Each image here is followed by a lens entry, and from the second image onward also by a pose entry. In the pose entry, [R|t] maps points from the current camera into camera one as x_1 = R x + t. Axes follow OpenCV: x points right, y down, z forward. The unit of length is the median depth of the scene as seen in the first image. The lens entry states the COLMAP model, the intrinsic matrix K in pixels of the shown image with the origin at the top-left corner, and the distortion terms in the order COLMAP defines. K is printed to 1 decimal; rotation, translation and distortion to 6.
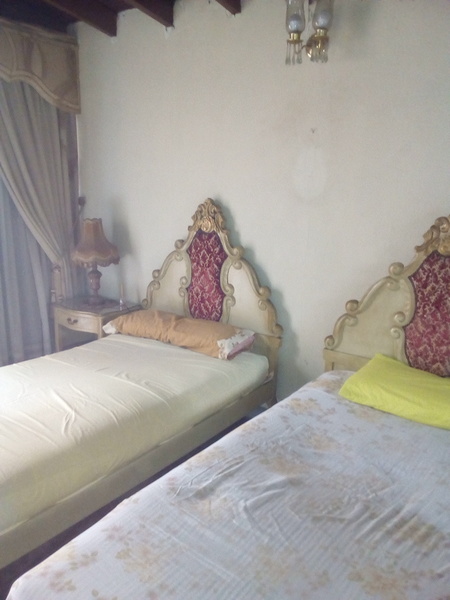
lens RADIAL K [[505.4, 0, 225.0], [0, 505.4, 300.0], [0, 0, 1]] dist [0.012990, 0.008637]
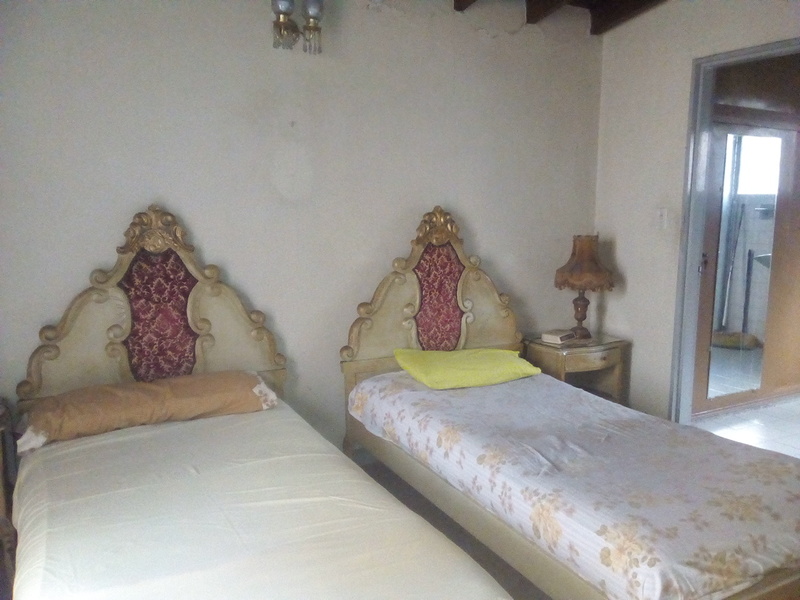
lens RADIAL K [[673.9, 0, 400.0], [0, 673.9, 300.0], [0, 0, 1]] dist [0.012990, 0.008637]
pose [[0.439744, -0.151861, 0.885191, -0.739846], [0.202582, 0.976973, 0.066968, -0.066933], [-0.874978, 0.149875, 0.460382, 0.304110]]
